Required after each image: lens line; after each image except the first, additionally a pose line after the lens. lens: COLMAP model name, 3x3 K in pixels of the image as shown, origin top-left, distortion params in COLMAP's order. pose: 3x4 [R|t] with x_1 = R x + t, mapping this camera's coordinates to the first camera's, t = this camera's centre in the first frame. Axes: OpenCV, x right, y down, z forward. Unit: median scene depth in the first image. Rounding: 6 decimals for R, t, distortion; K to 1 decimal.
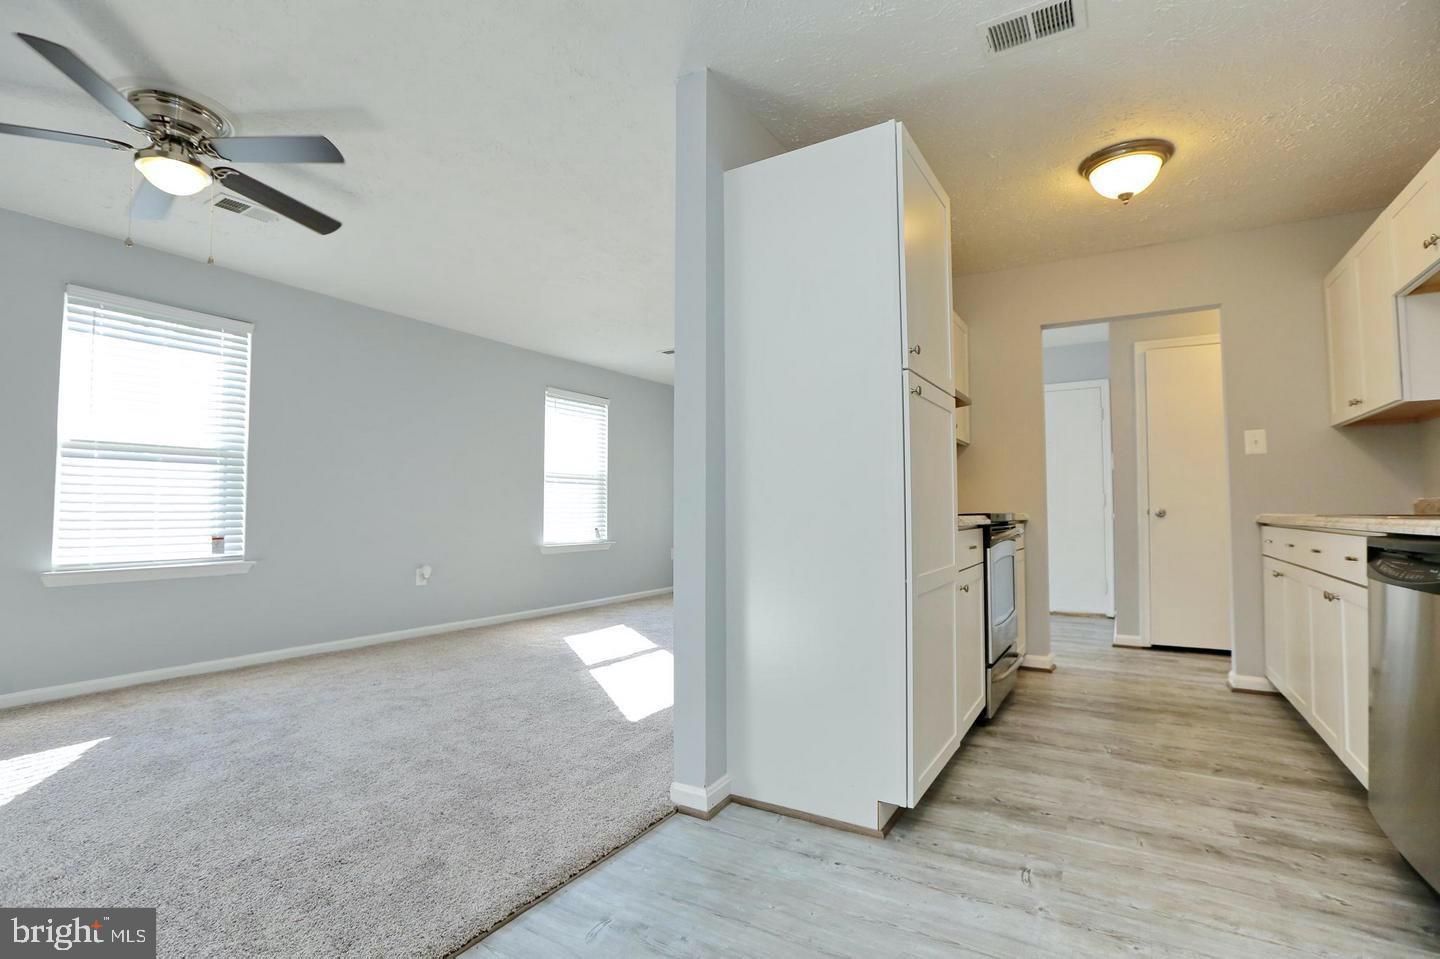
lens RADIAL K [[672.1, 0, 724.4], [0, 672.1, 483.3], [0, 0, 1]] dist [-0.042908, 0.014460]
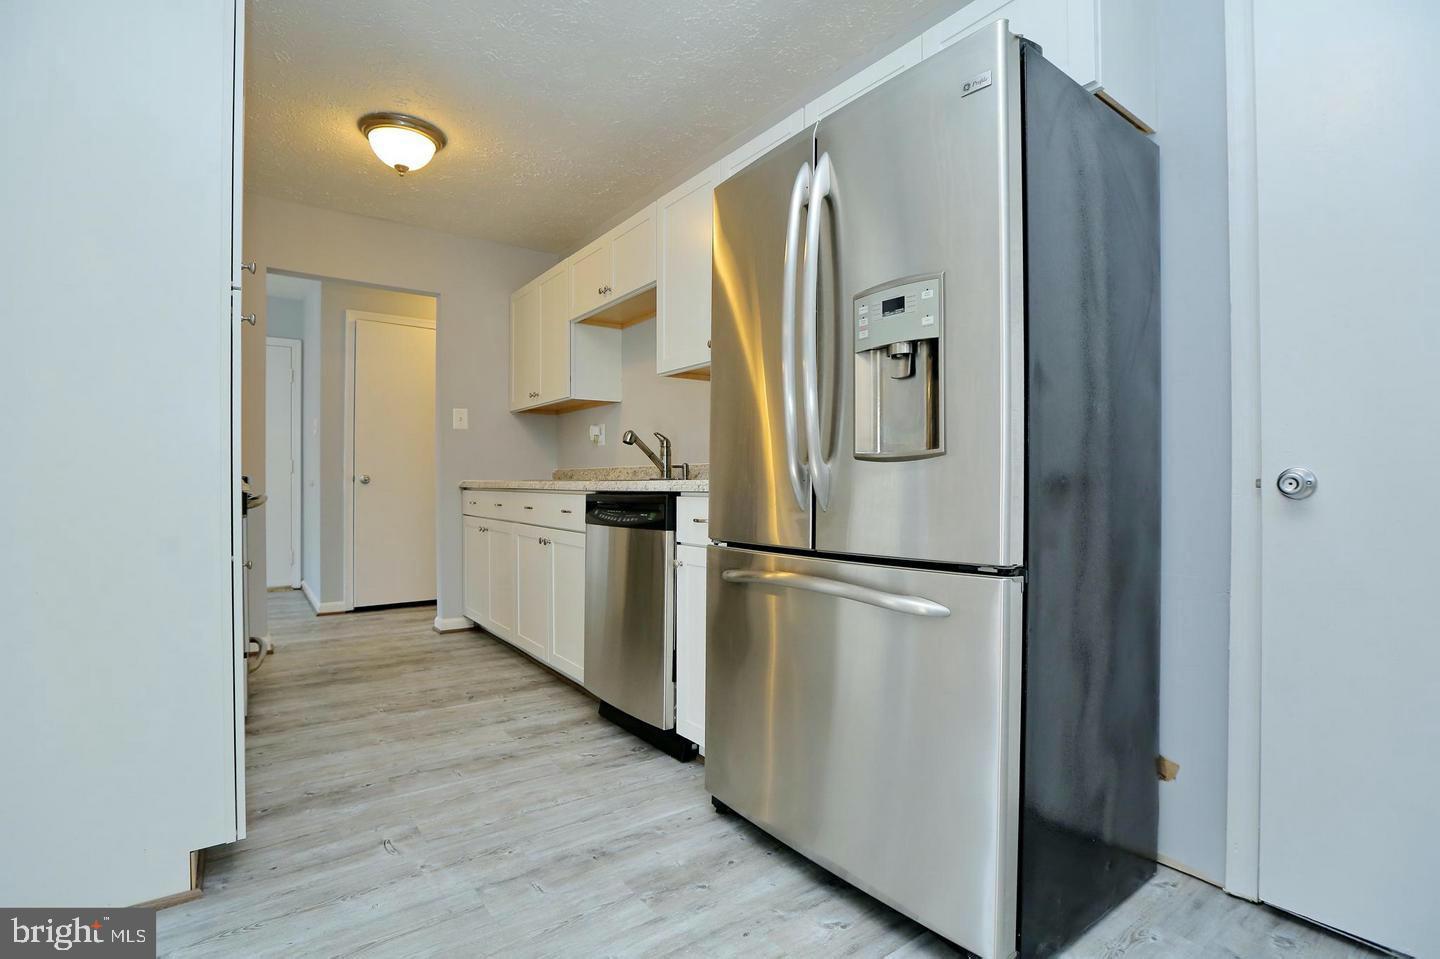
lens RADIAL K [[687.5, 0, 716.2], [0, 687.5, 482.6], [0, 0, 1]] dist [-0.043955, 0.018626]
pose [[0.394951, -0.000668, 0.918702, -0.146217], [-0.039594, 0.999058, 0.017748, 0.012246], [-0.917849, -0.043384, 0.394552, 0.103479]]
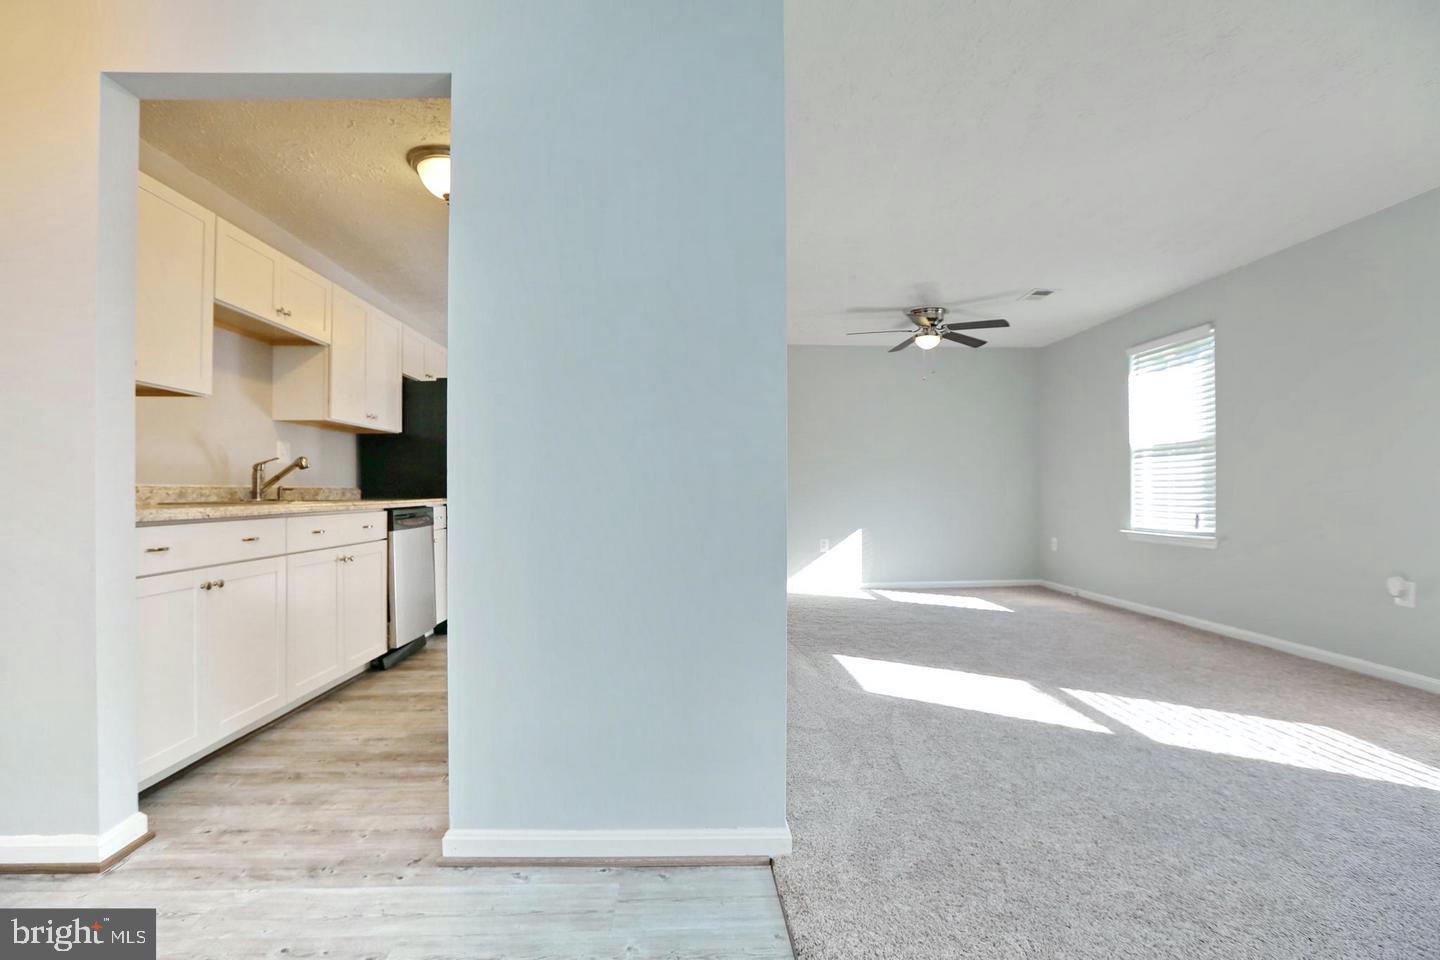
lens RADIAL K [[672.1, 0, 724.4], [0, 672.1, 483.8], [0, 0, 1]] dist [-0.042908, 0.014460]
pose [[-0.834953, -0.002655, -0.550315, 0.738880], [0.025245, 0.998751, -0.043123, 0.066716], [0.549742, -0.049898, -0.833843, 1.882854]]
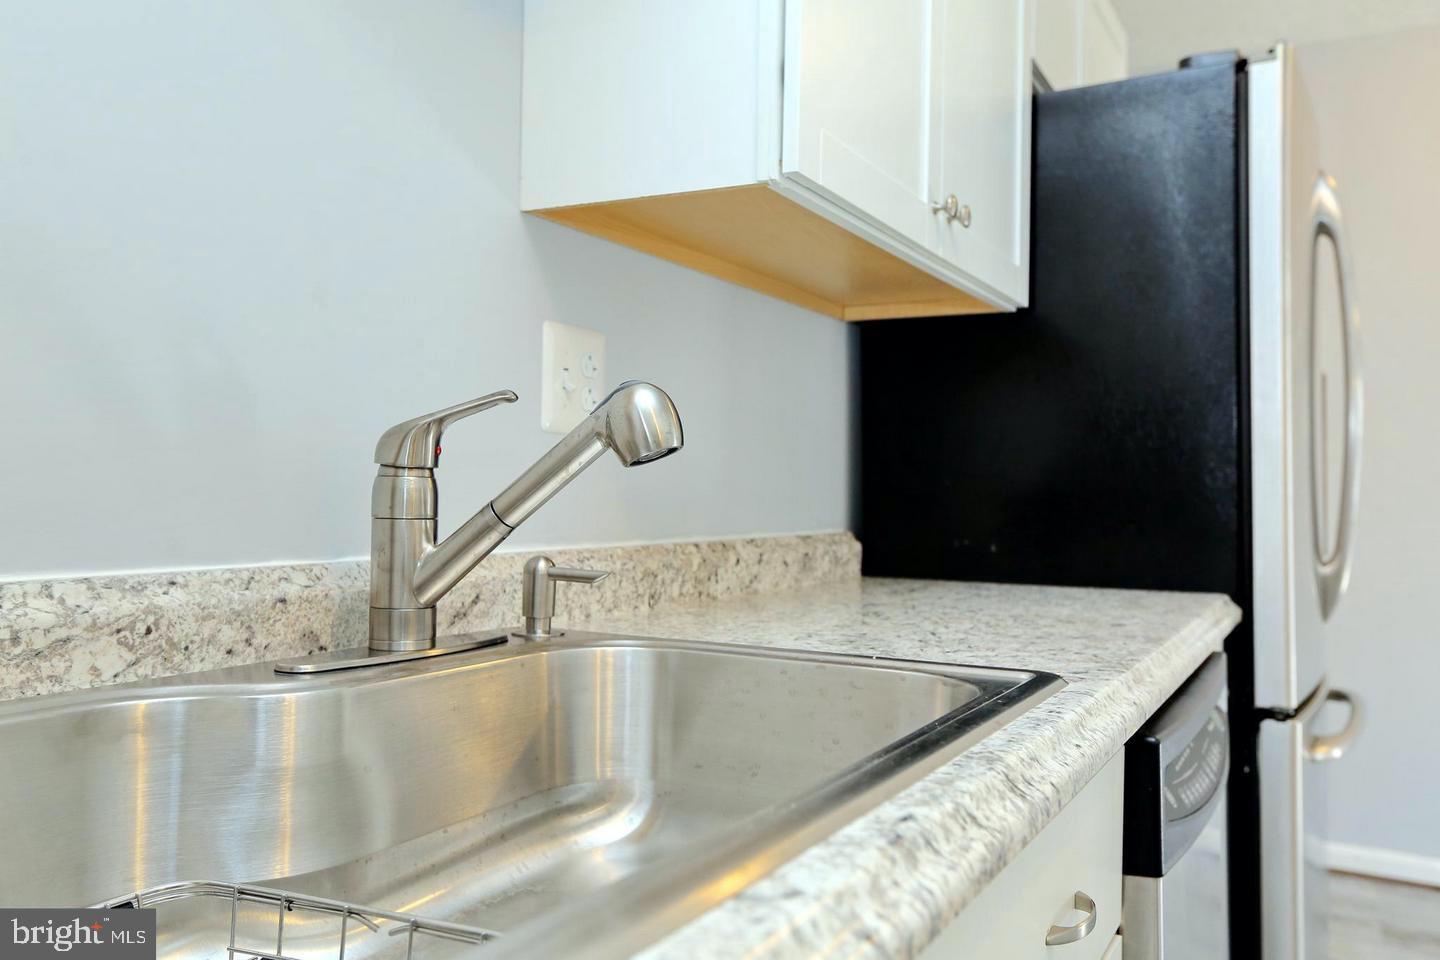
lens RADIAL K [[1163.3, 0, 688.5], [0, 1163.3, 482.9], [0, 0, 1]] dist [0.000215, 0.061021]
pose [[-0.999838, -0.004872, -0.017353, 0.710882], [-0.003946, 0.998586, -0.053015, 0.000283], [0.017587, -0.052938, -0.998443, 0.891665]]
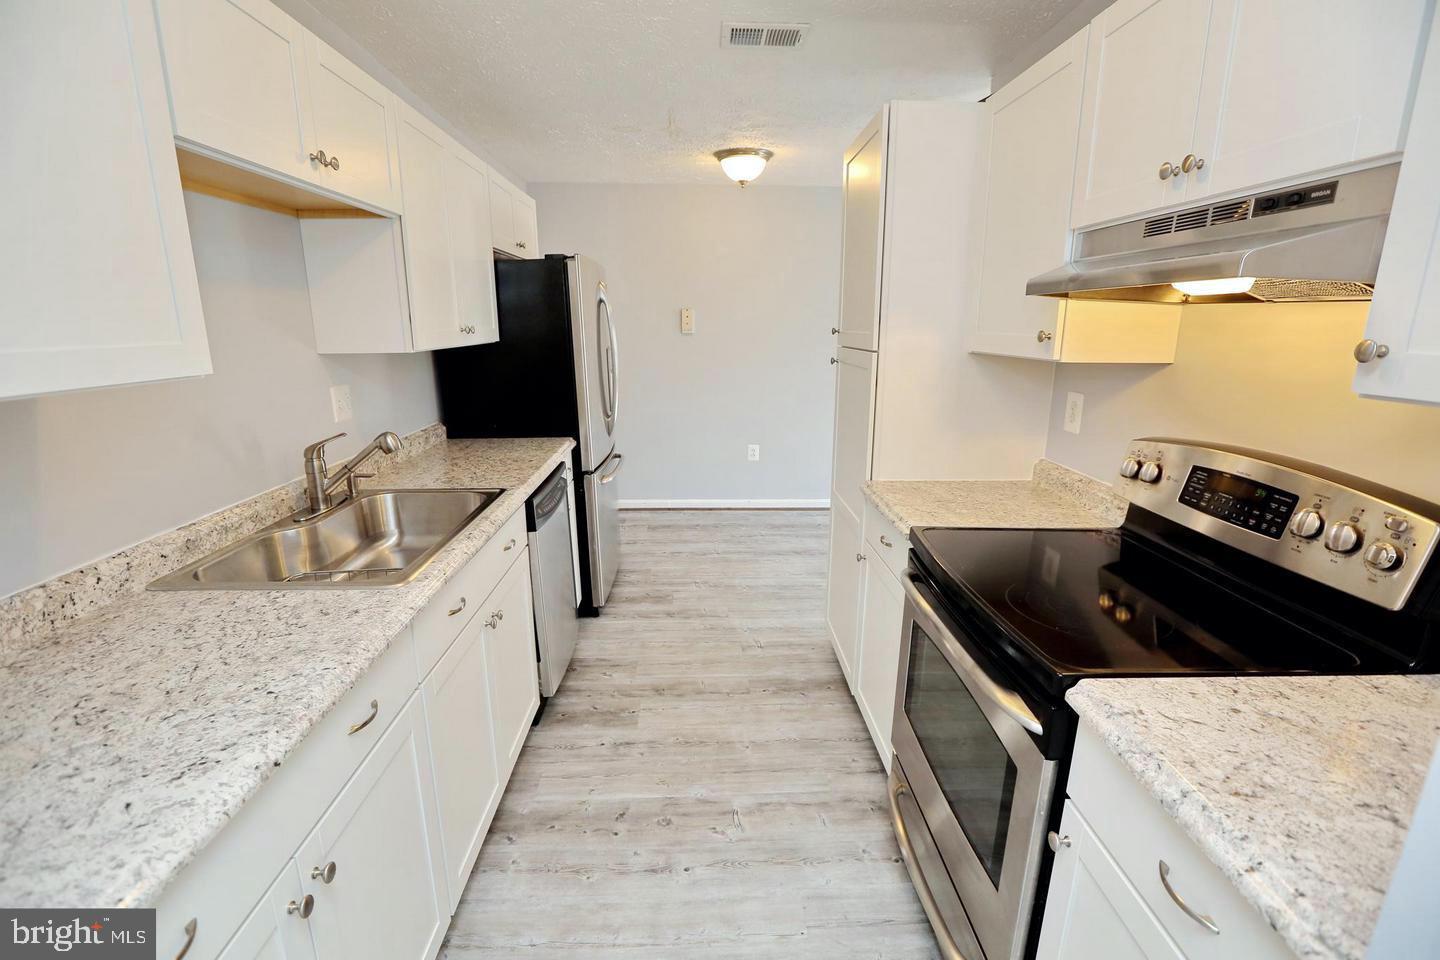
lens RADIAL K [[654.0, 0, 719.0], [0, 654.0, 488.1], [0, 0, 1]] dist [-0.021475, 0.000263]
pose [[-0.840381, 0.136844, -0.524437, 0.783441], [0.023313, 0.975833, 0.217270, -0.113404], [0.541495, 0.170363, -0.823262, 1.283922]]
